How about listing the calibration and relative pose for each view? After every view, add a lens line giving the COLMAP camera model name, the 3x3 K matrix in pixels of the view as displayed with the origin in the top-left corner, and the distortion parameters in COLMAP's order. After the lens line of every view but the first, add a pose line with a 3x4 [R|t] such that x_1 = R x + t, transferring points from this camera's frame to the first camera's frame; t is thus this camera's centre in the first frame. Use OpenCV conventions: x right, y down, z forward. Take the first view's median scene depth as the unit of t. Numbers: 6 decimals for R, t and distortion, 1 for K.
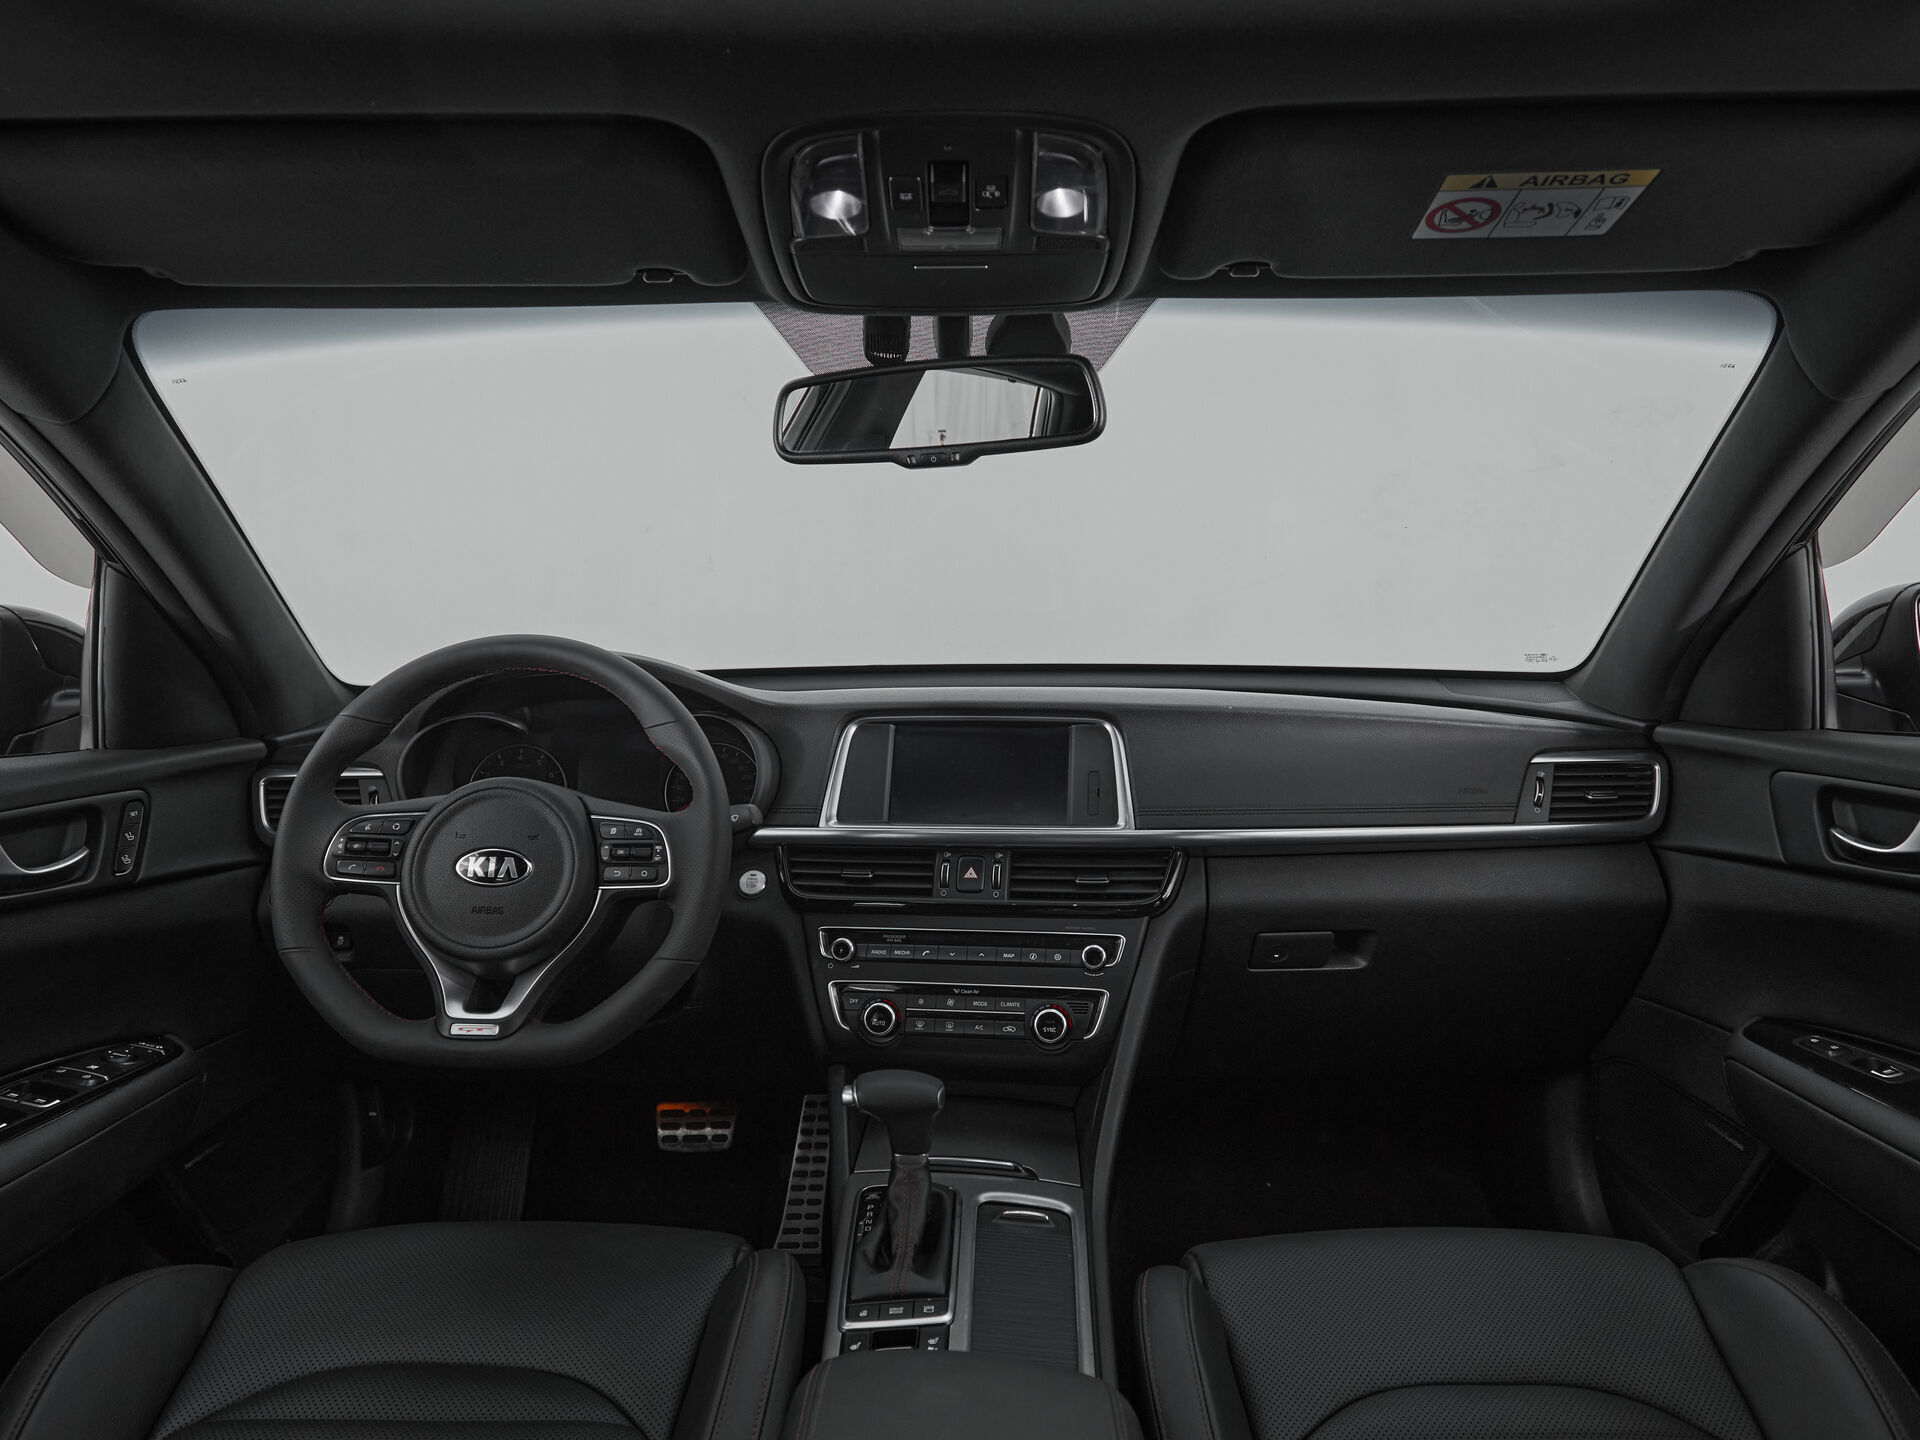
lens RADIAL K [[1118.4, 0, 927.2], [0, 1118.4, 775.6], [0, 0, 1]] dist [0.015769, -0.003942]
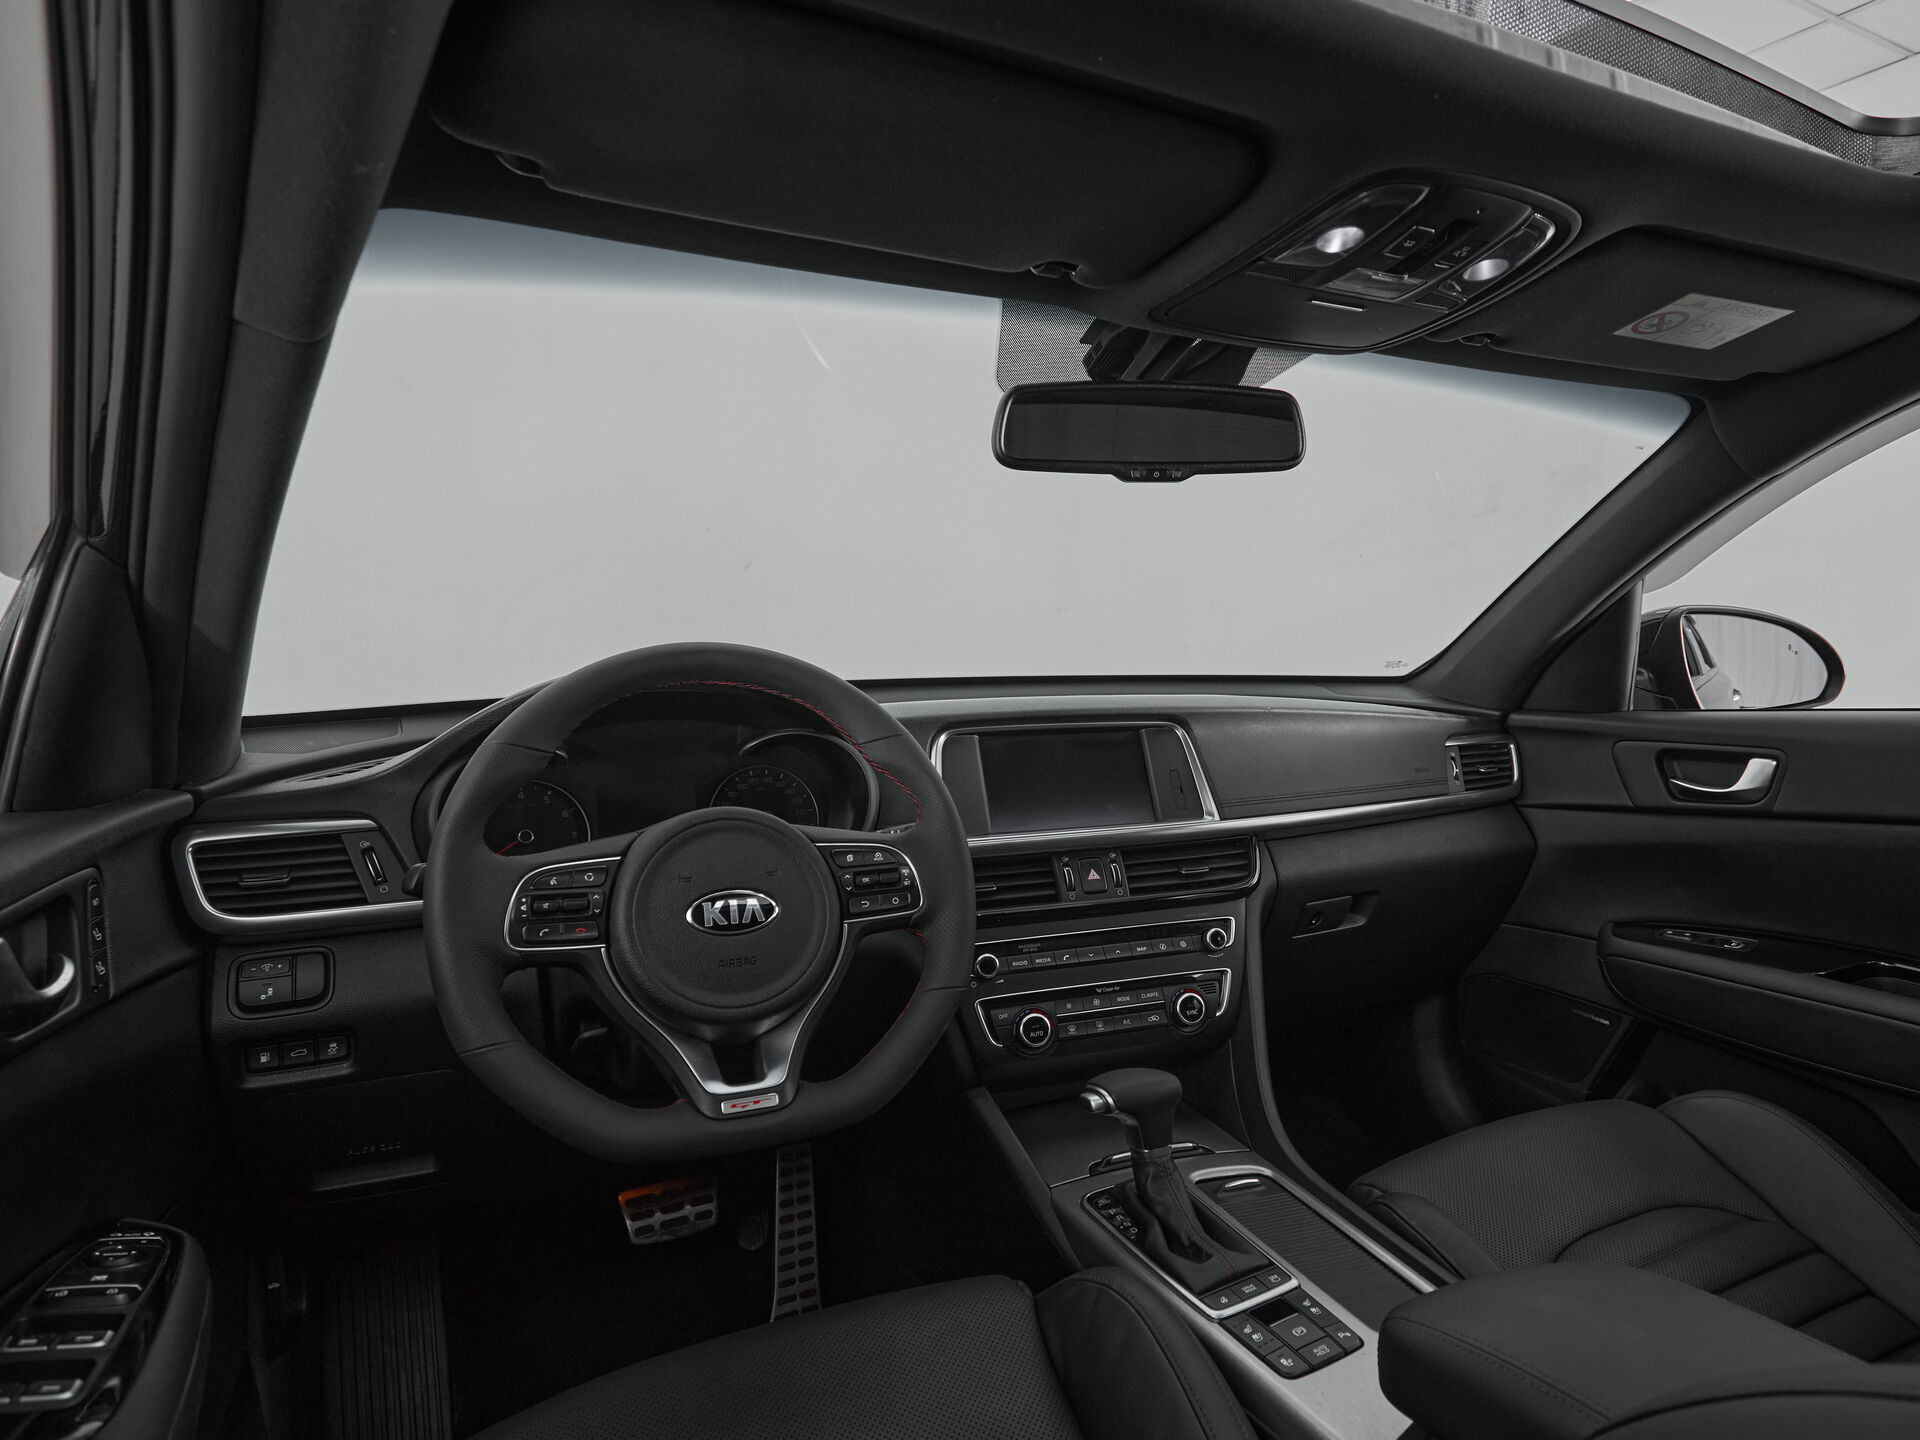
lens RADIAL K [[1118.4, 0, 1023.6], [0, 1118.4, 761.9], [0, 0, 1]] dist [0.015769, -0.003942]
pose [[0.882996, -0.049240, 0.466792, -0.514132], [0.064709, 0.997757, -0.017156, -0.003025], [-0.464900, 0.045354, 0.884201, 0.120140]]
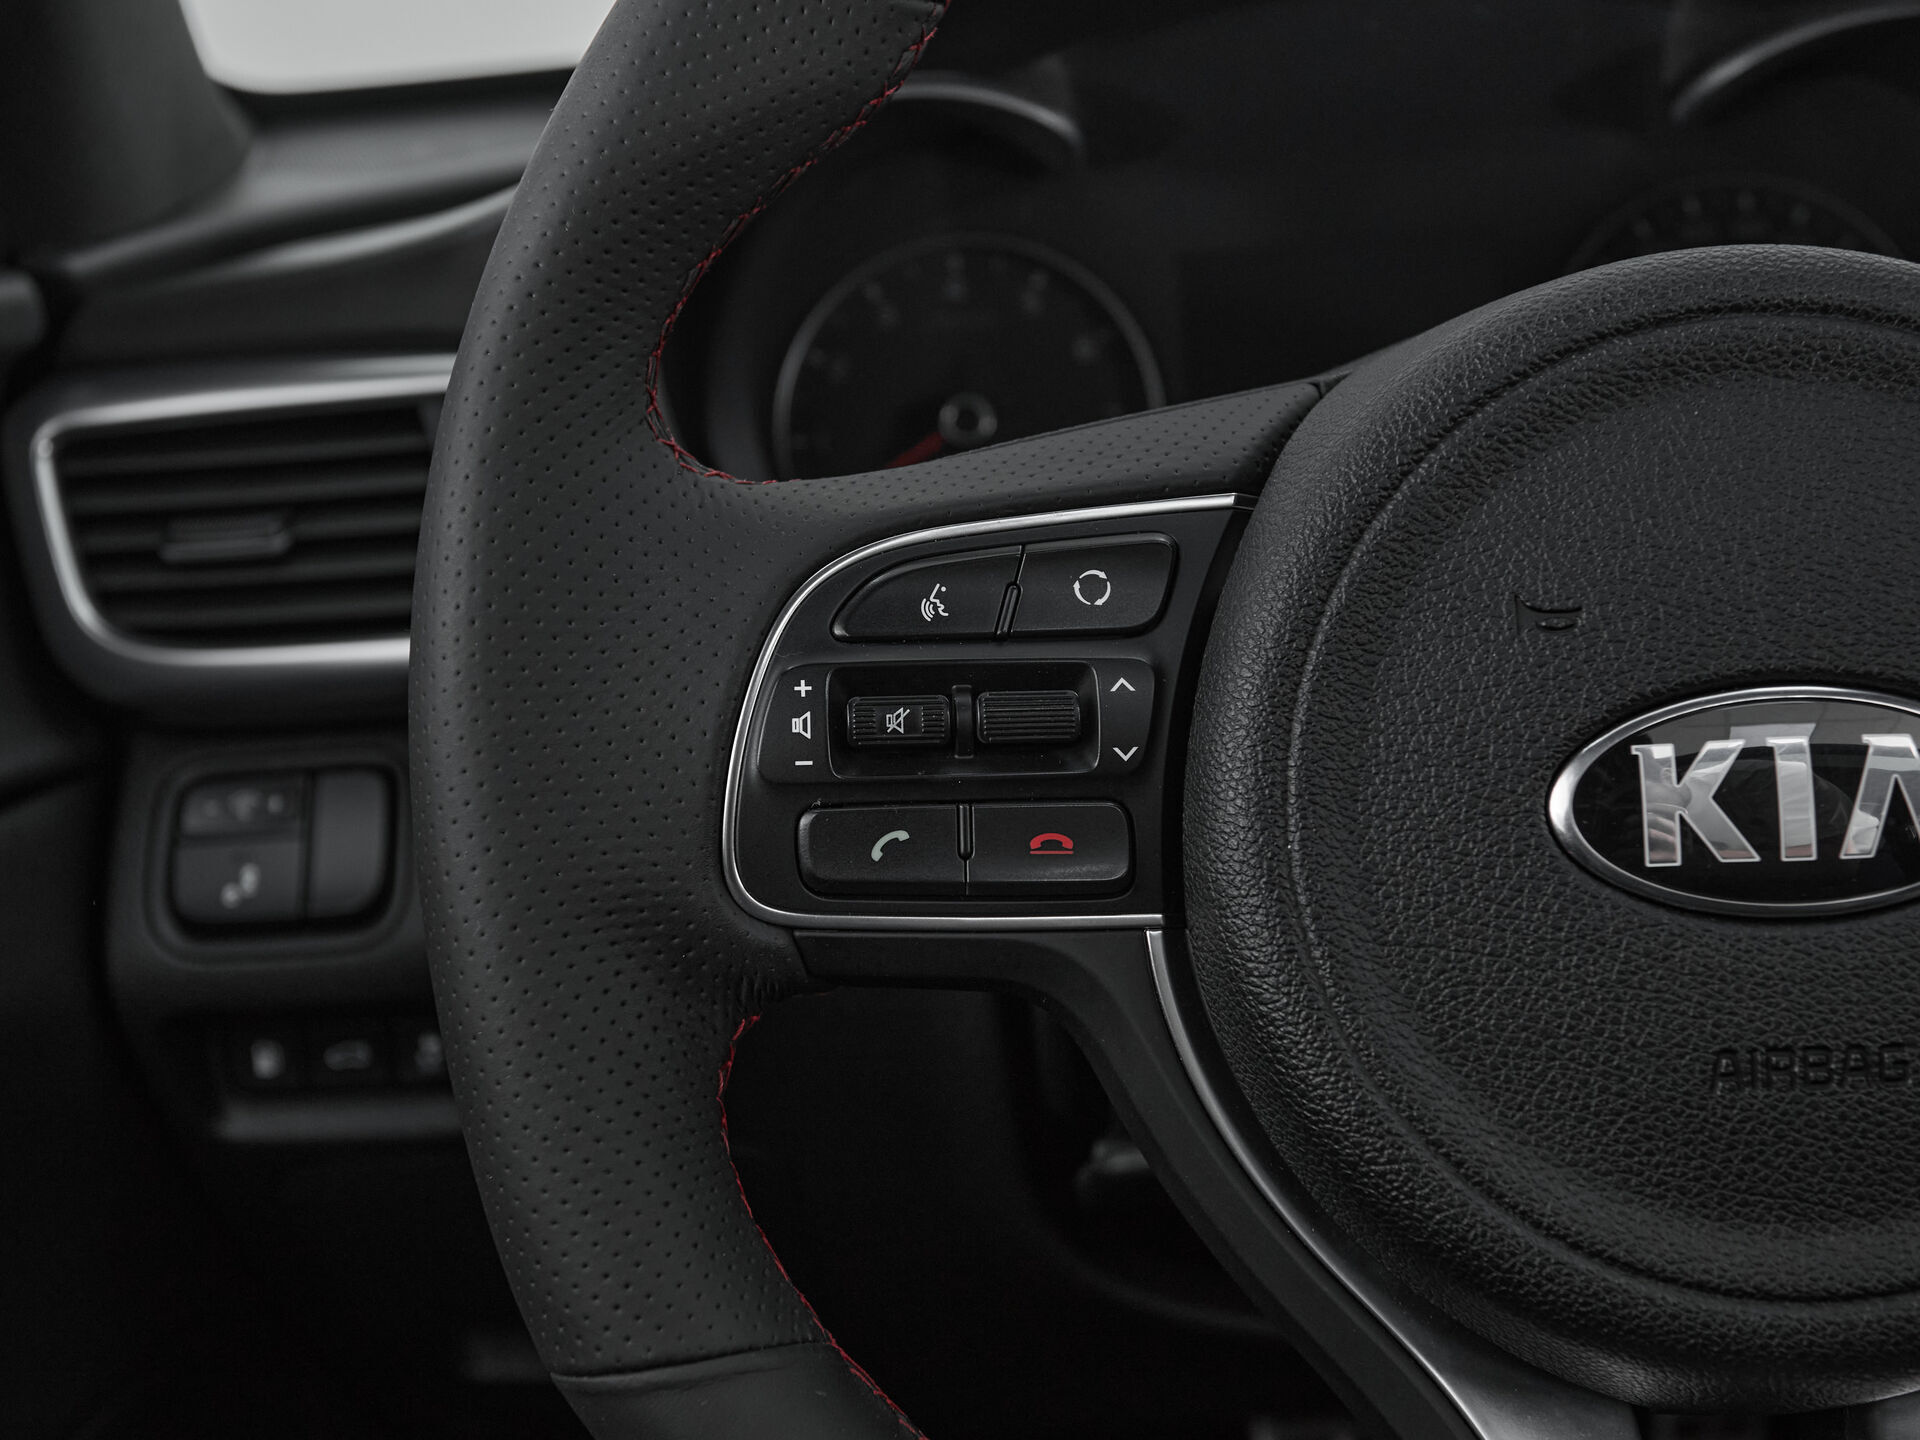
lens RADIAL K [[2114.8, 0, 940.0], [0, 2114.8, 736.6], [0, 0, 1]] dist [-0.035095, 0.000000]
pose [[0.997473, -0.066218, -0.025731, -0.441320], [0.069279, 0.986855, 0.146005, 0.017439], [0.015725, -0.147418, 0.988949, 0.613828]]
